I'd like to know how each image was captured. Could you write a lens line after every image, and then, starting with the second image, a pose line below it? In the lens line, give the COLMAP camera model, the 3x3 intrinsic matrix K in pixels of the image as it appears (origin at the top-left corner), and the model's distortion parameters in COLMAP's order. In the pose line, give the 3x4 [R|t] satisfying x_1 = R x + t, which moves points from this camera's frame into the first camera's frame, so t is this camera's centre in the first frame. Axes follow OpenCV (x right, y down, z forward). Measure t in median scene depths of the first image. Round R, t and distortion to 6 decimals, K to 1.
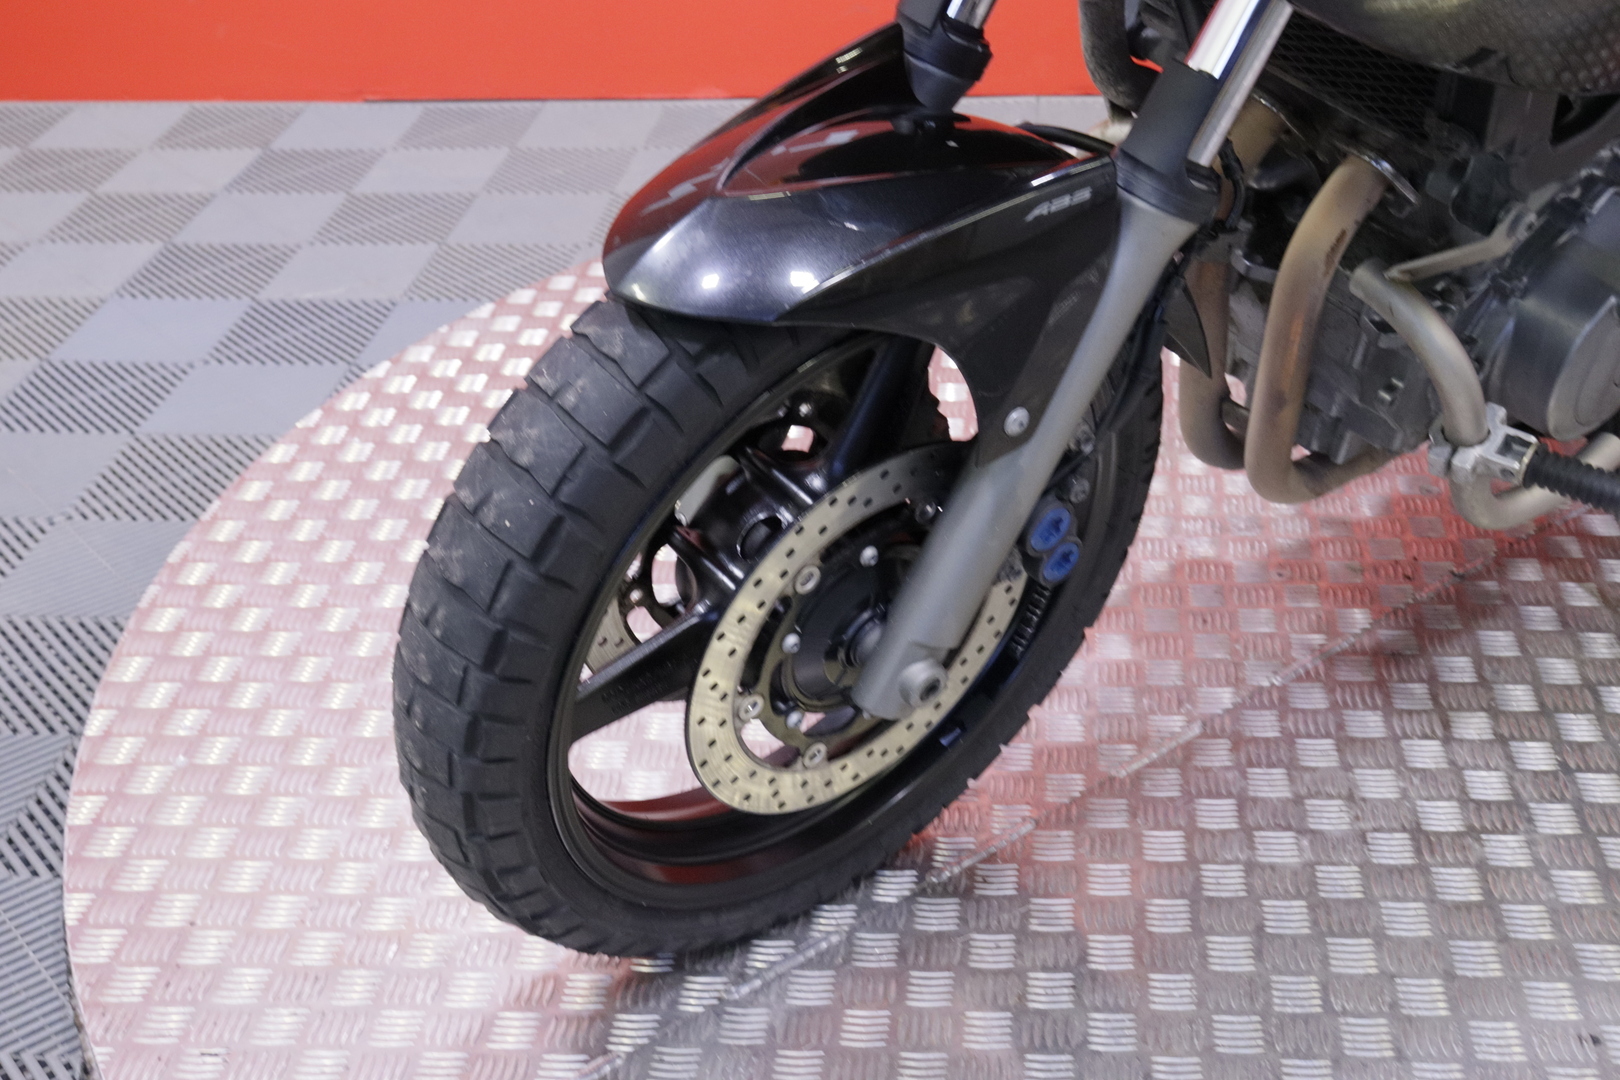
lens RADIAL K [[2205.8, 0, 810.0], [0, 2205.8, 540.0], [0, 0, 1]] dist [-0.001754, 0.393820]
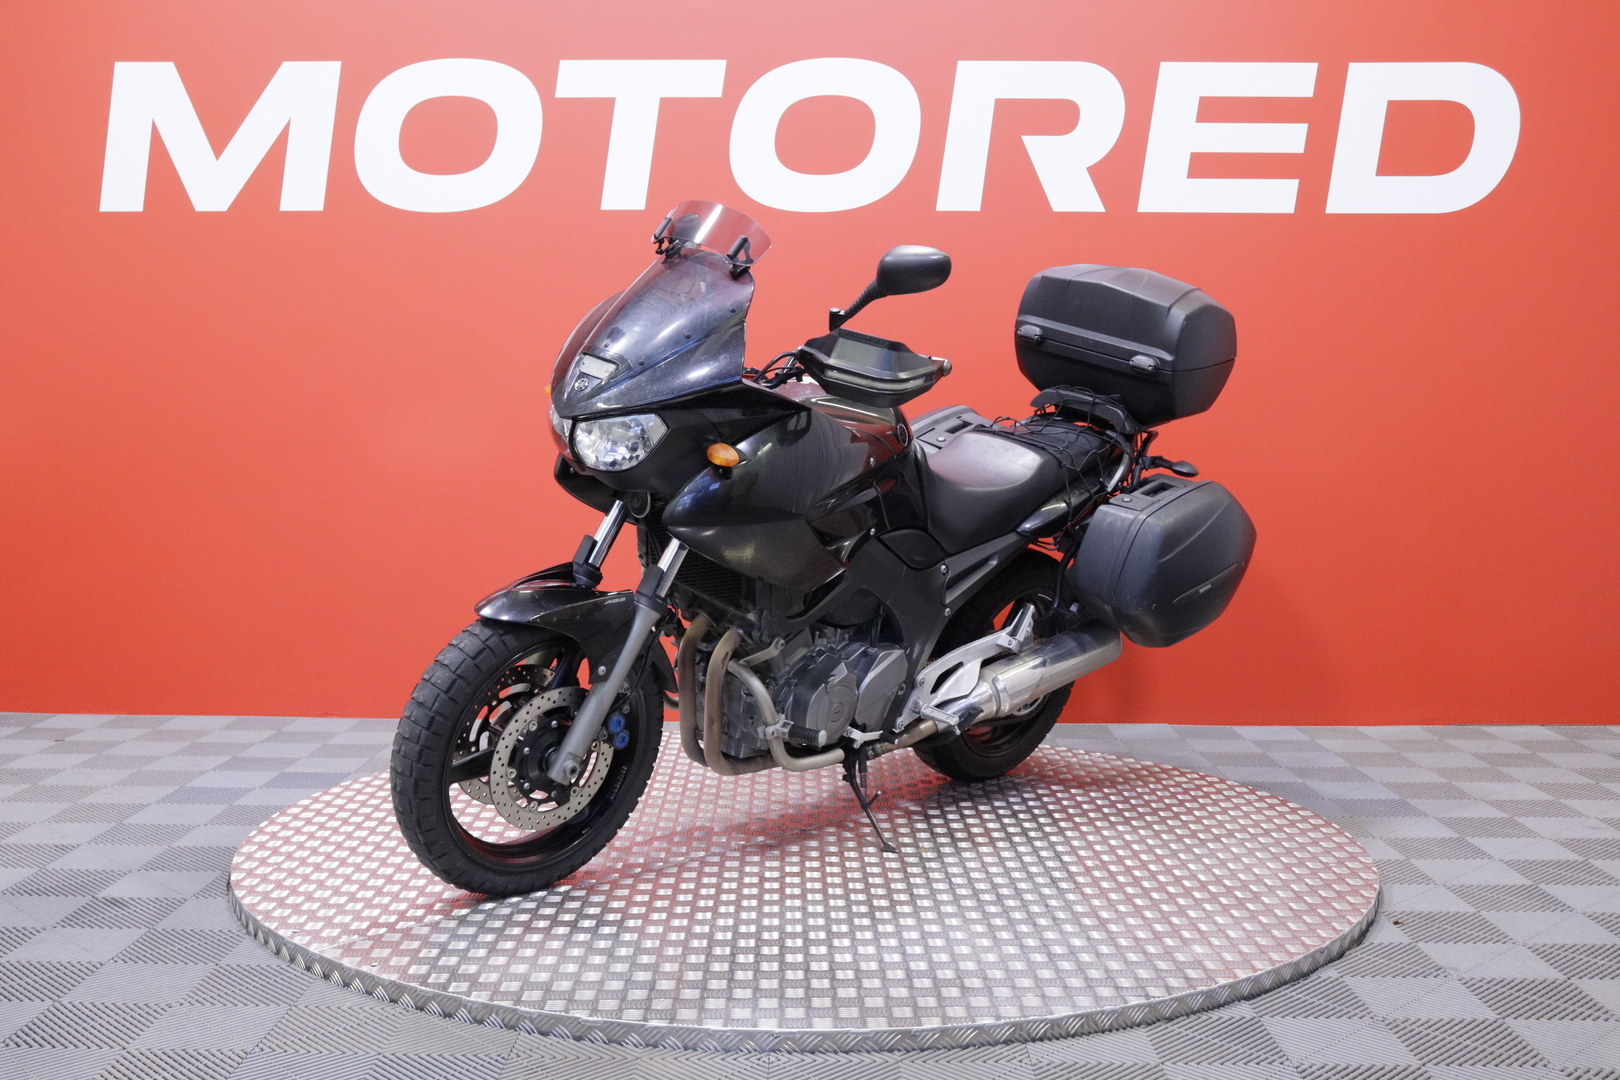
lens RADIAL K [[1637.1, 0, 810.0], [0, 1637.1, 540.0], [0, 0, 1]] dist [-0.048234, 0.001186]
pose [[0.990250, 0.045134, 0.131786, 0.067190], [0.013063, 0.911800, -0.410427, 0.696812], [-0.138686, 0.408147, 0.902320, -1.160427]]
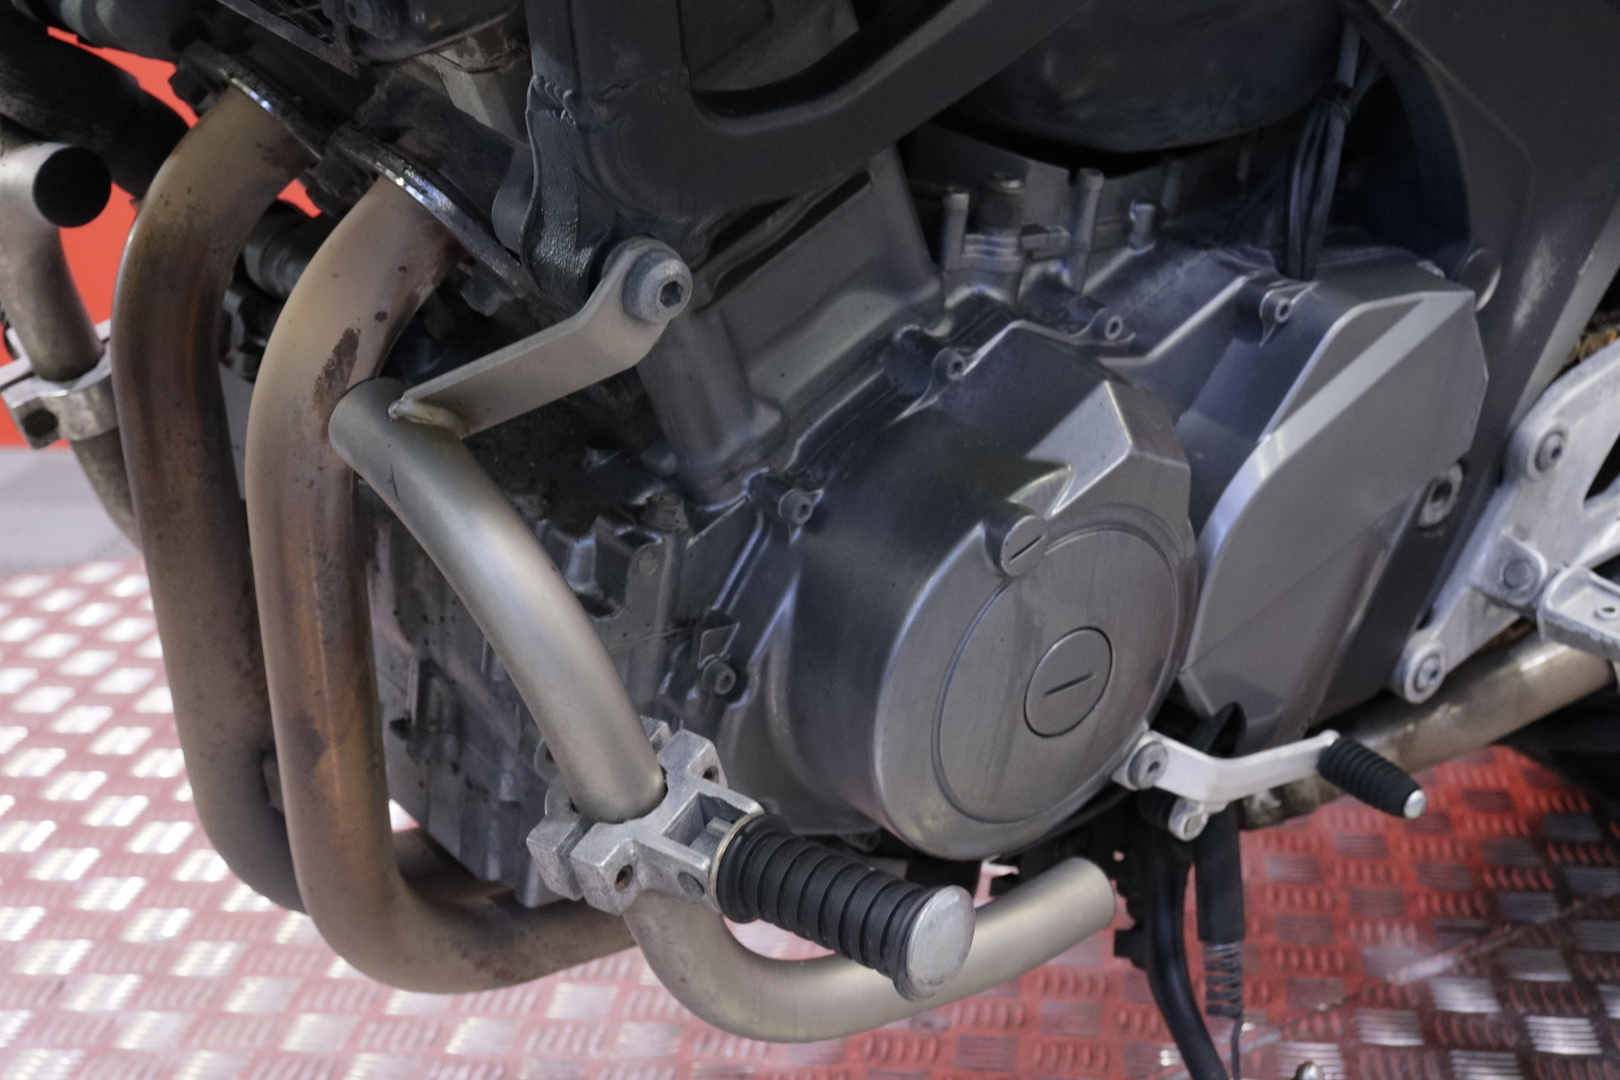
lens RADIAL K [[2797.3, 0, 810.0], [0, 2797.3, 540.0], [0, 0, 1]] dist [0.241825, -0.021536]
pose [[0.999177, 0.031374, 0.025716, 0.367840], [-0.024567, 0.972440, -0.231856, 0.035515], [-0.032282, 0.231034, 0.972410, 0.517203]]
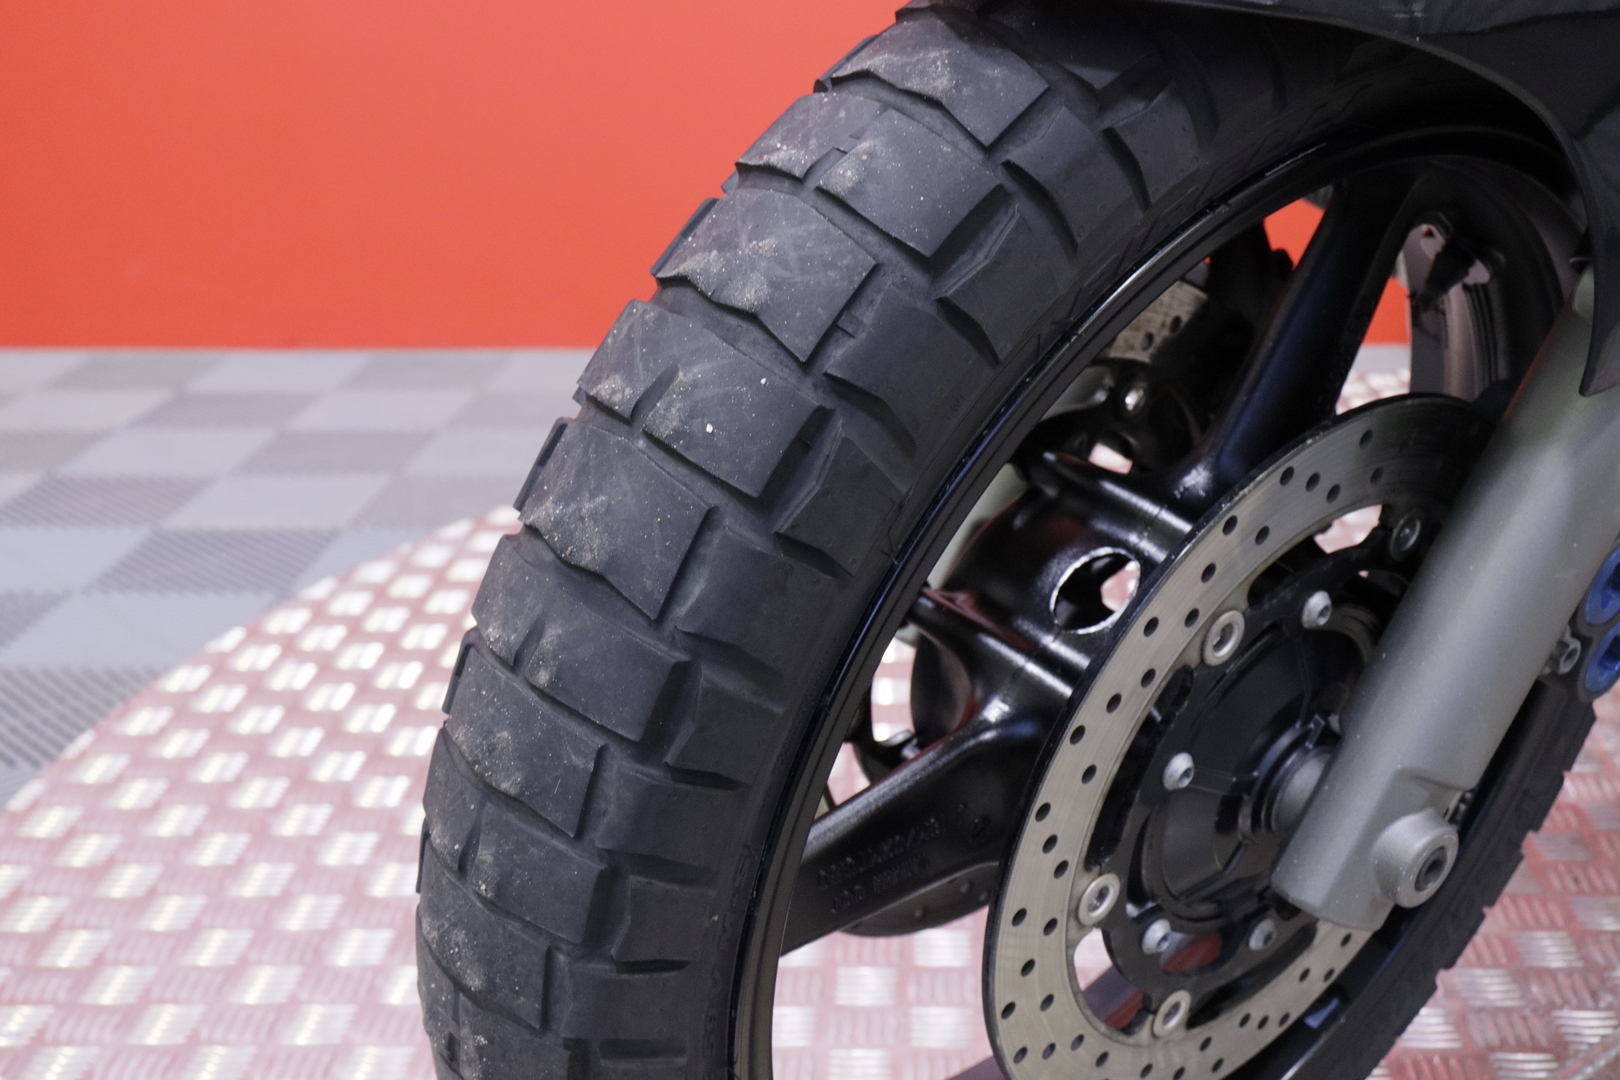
lens RADIAL K [[2205.8, 0, 810.0], [0, 2205.8, 540.0], [0, 0, 1]] dist [-0.001754, 0.393820]
pose [[0.998884, 0.010466, 0.046065, -0.120316], [-0.001394, 0.981255, -0.192711, 0.093745], [-0.047218, 0.192432, 0.980174, 0.475648]]
